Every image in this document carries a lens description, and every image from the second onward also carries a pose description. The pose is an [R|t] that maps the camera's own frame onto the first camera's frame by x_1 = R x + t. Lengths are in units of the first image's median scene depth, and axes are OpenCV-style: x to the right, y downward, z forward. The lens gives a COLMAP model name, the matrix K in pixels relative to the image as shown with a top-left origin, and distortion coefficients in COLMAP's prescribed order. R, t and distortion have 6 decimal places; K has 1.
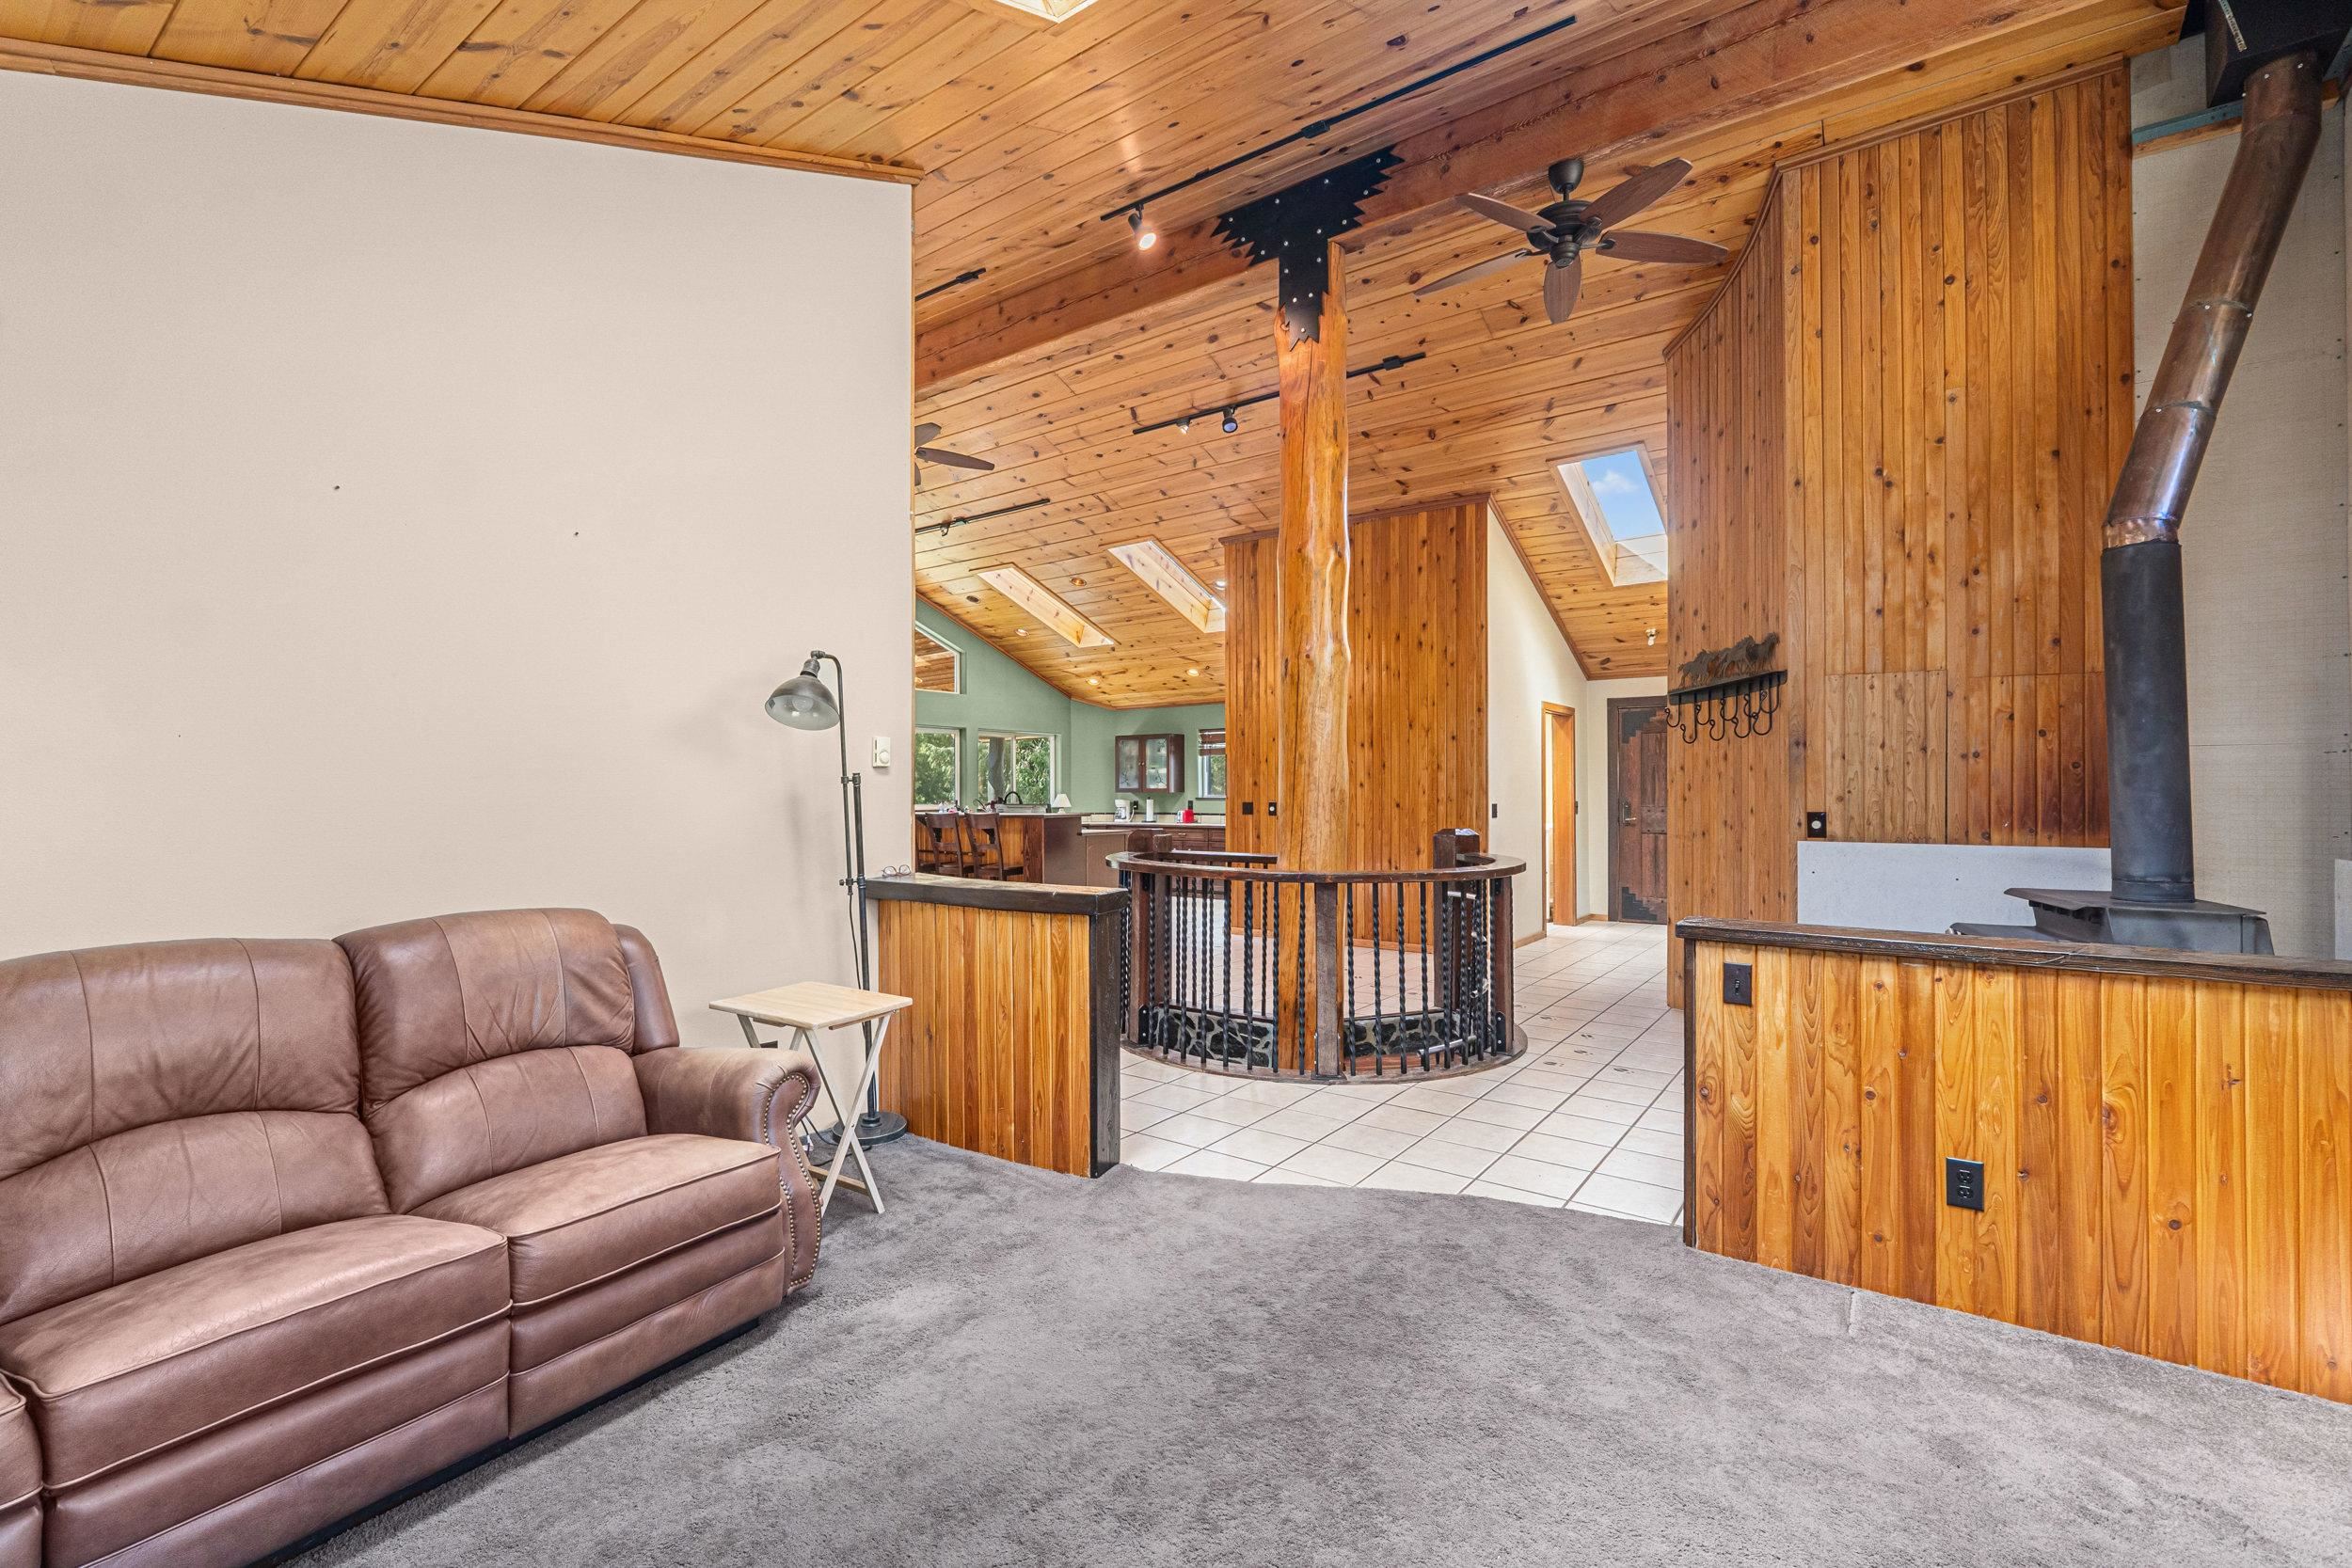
lens RADIAL K [[1039.9, 0, 1177.4], [0, 1039.9, 780.6], [0, 0, 1]] dist [-0.007388, 0.000580]
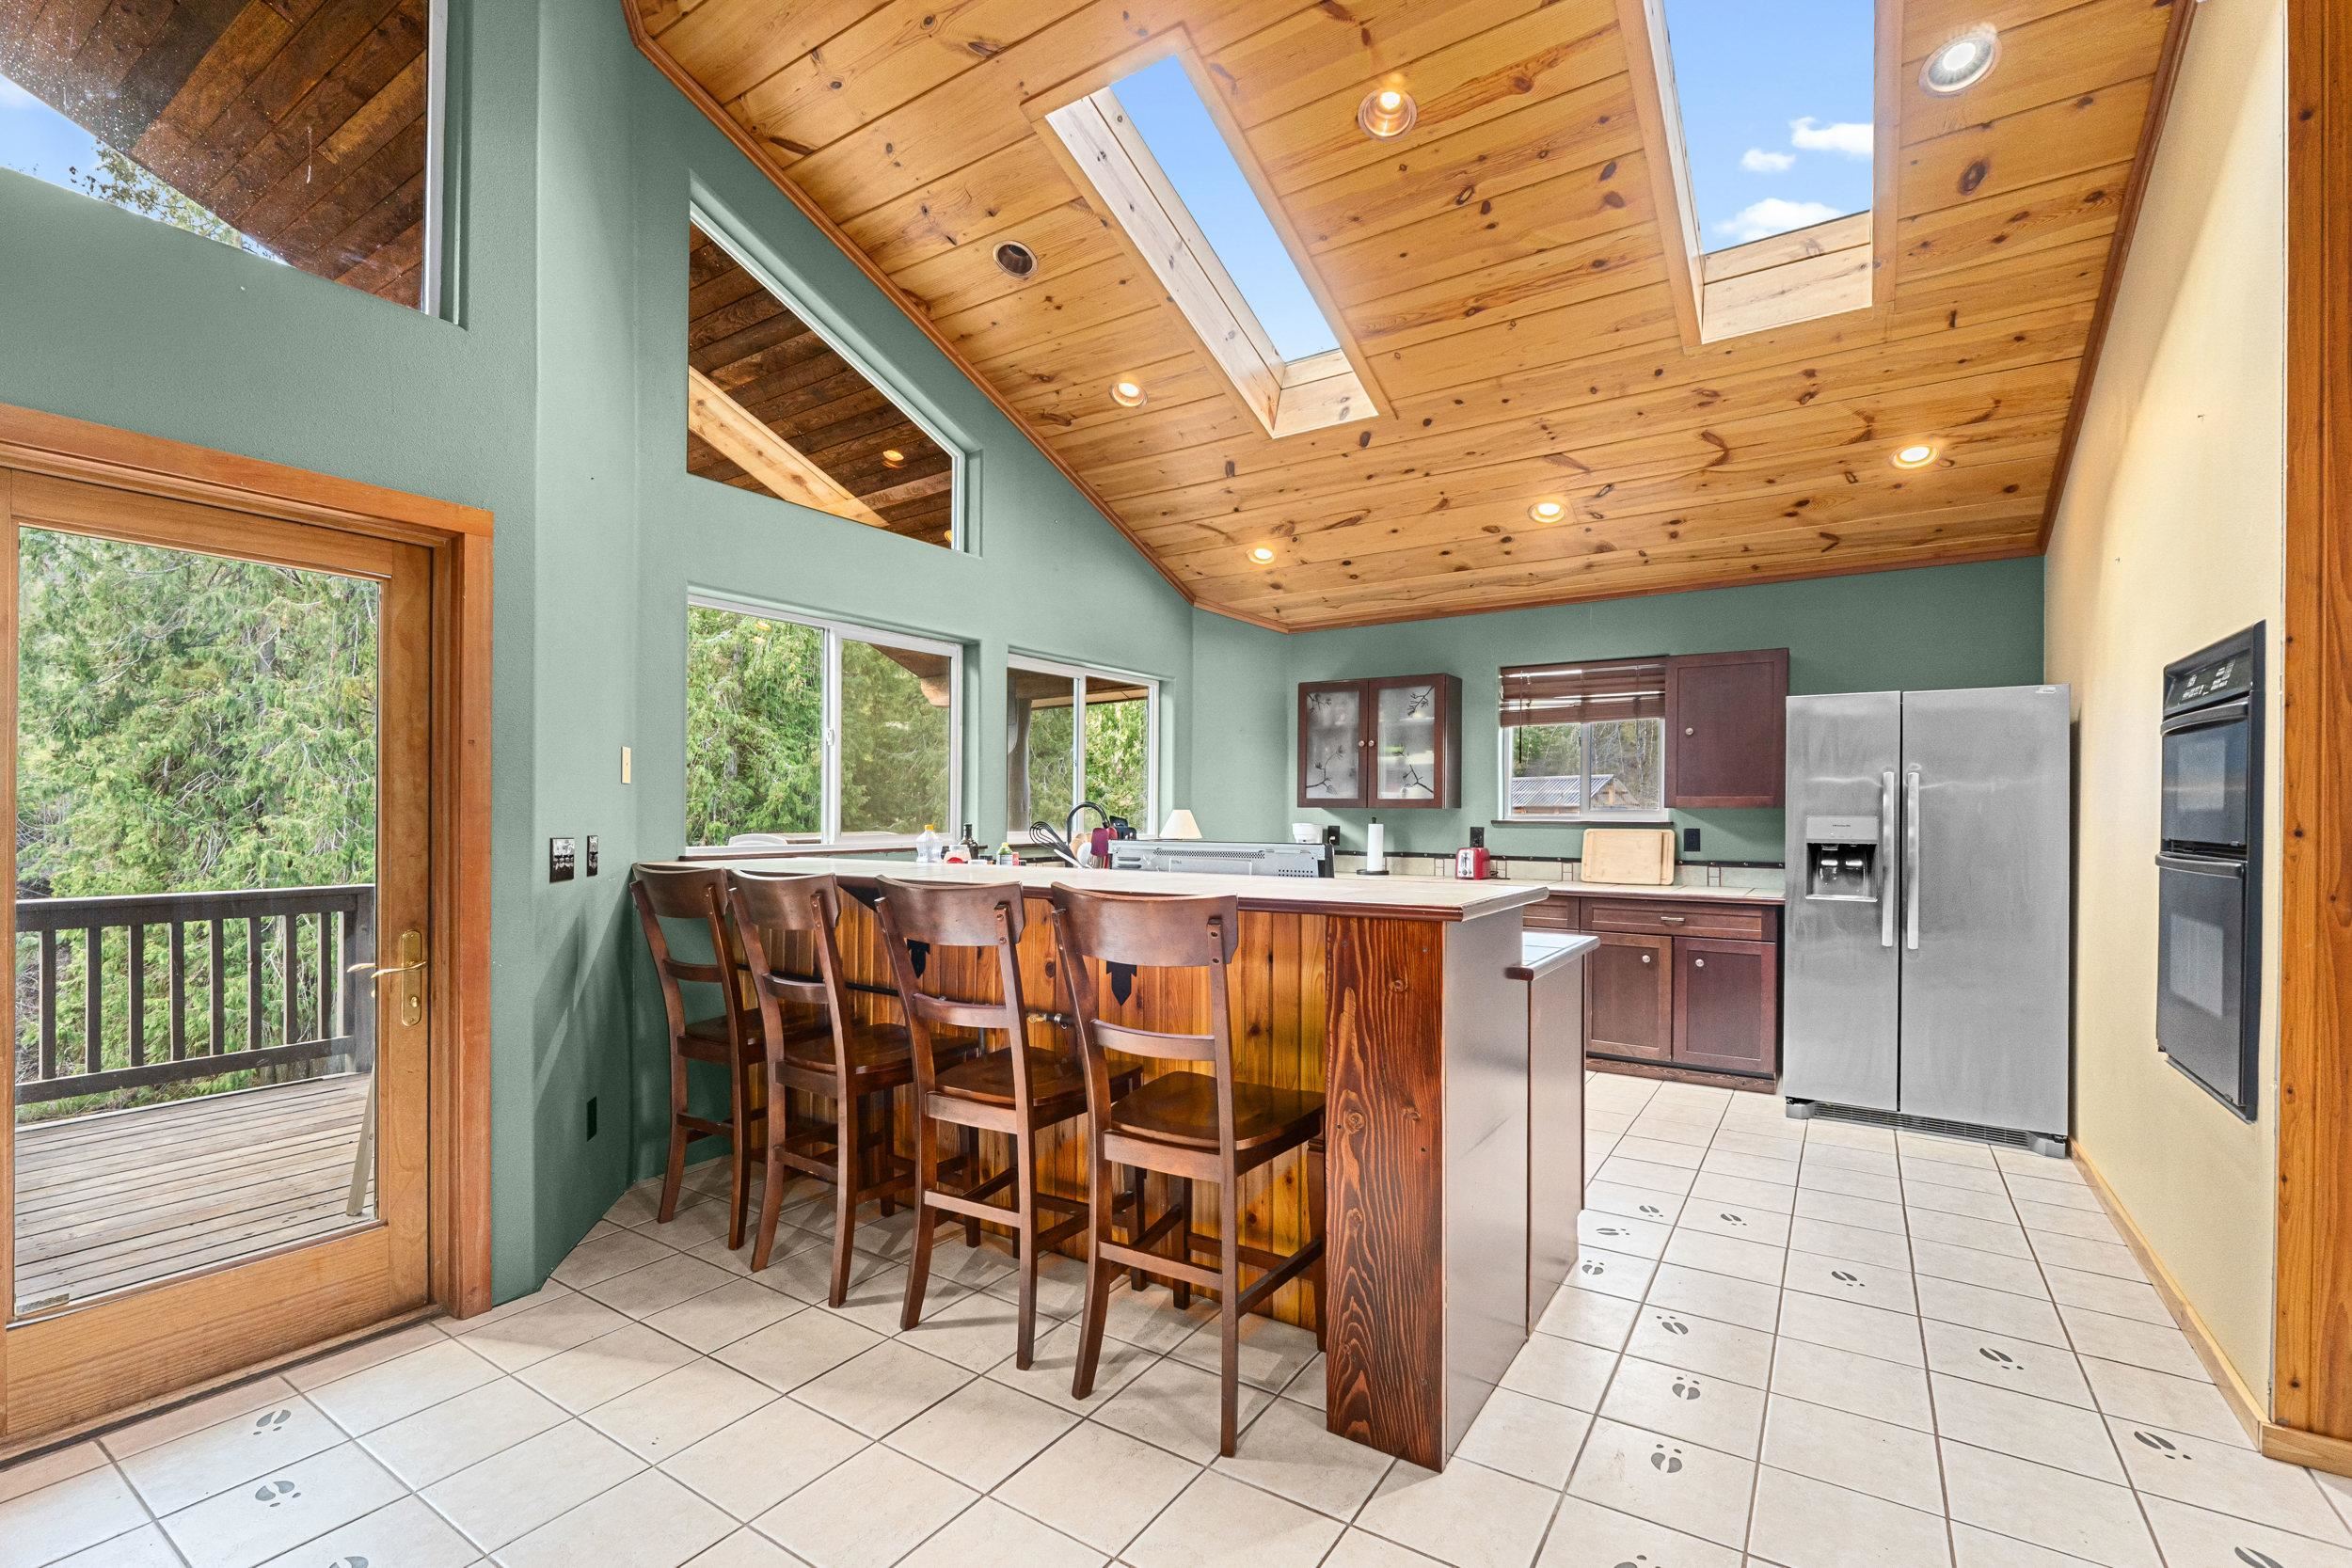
lens RADIAL K [[1039.9, 0, 1168.8], [0, 1039.9, 810.2], [0, 0, 1]] dist [-0.007388, 0.000580]
pose [[0.999026, 0.008061, 0.043388, -0.214161], [-0.008545, 0.999903, 0.010976, 0.012557], [-0.043295, -0.011336, 0.998998, 0.872099]]
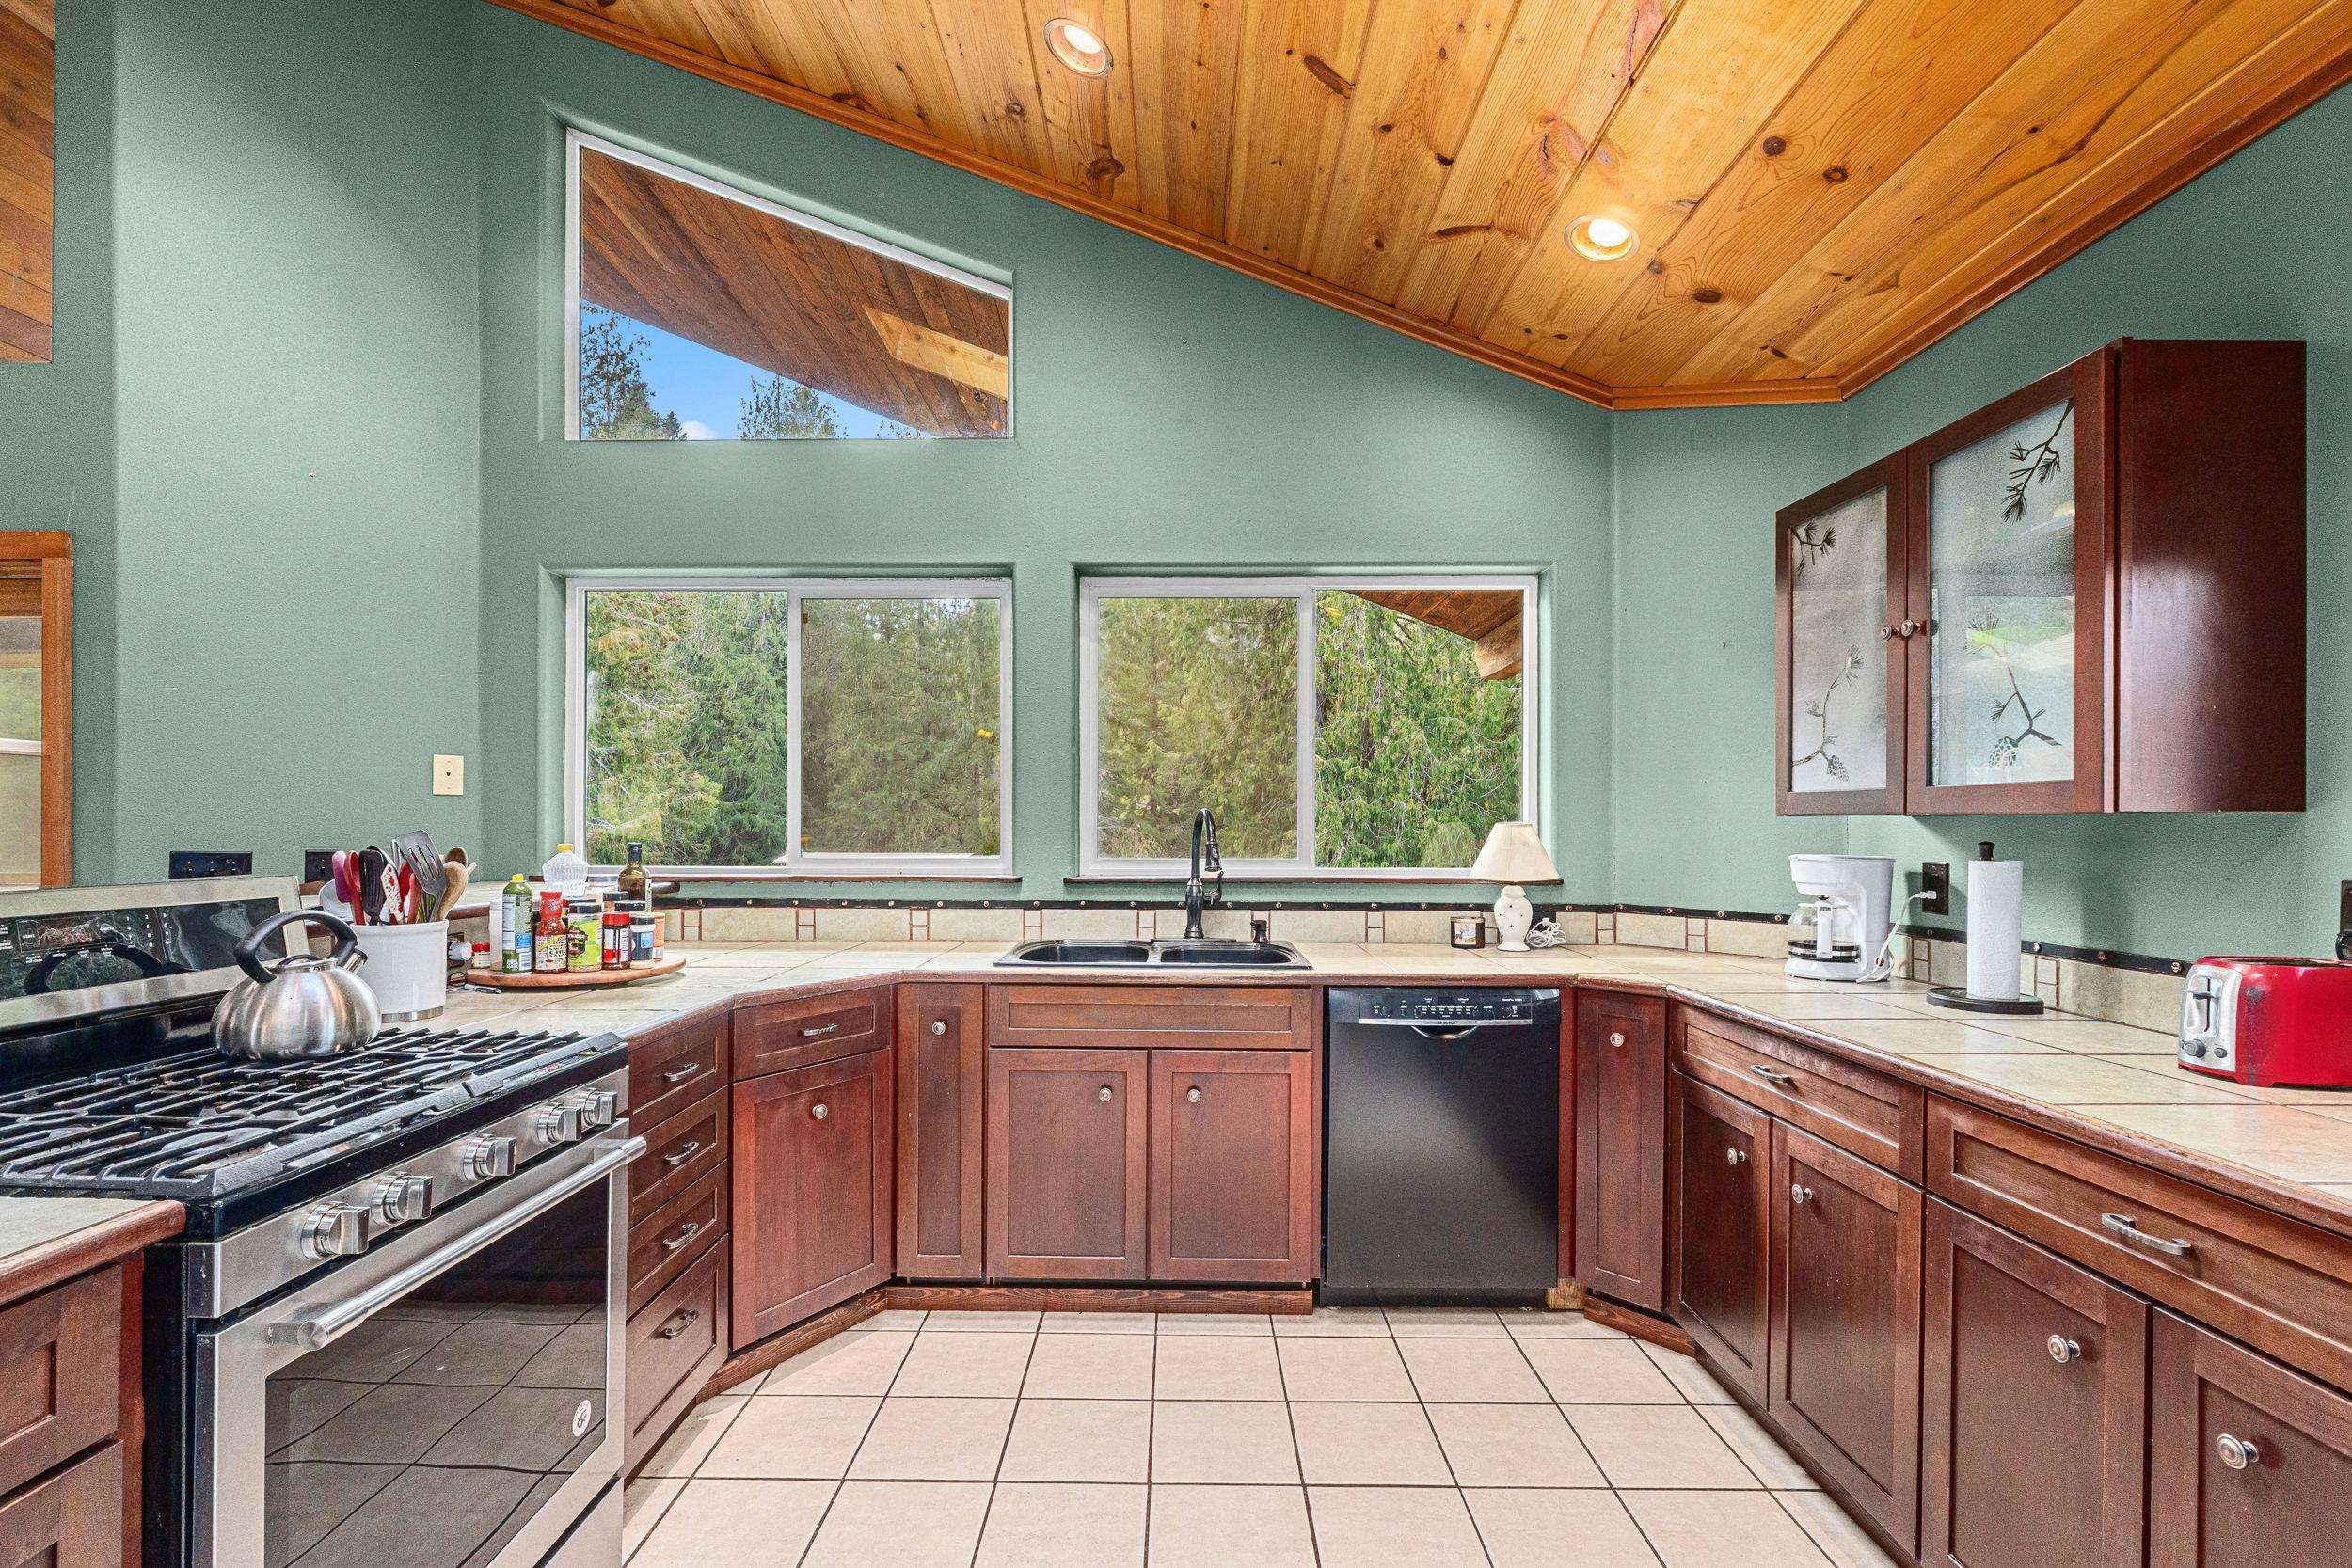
lens RADIAL K [[1039.9, 0, 1130.5], [0, 1039.9, 826.4], [0, 0, 1]] dist [-0.007388, 0.000580]
pose [[0.556102, 0.008335, -0.831072, 0.046930], [0.004570, 0.999904, 0.013086, 0.016262], [0.831101, -0.011075, 0.556011, 1.273244]]
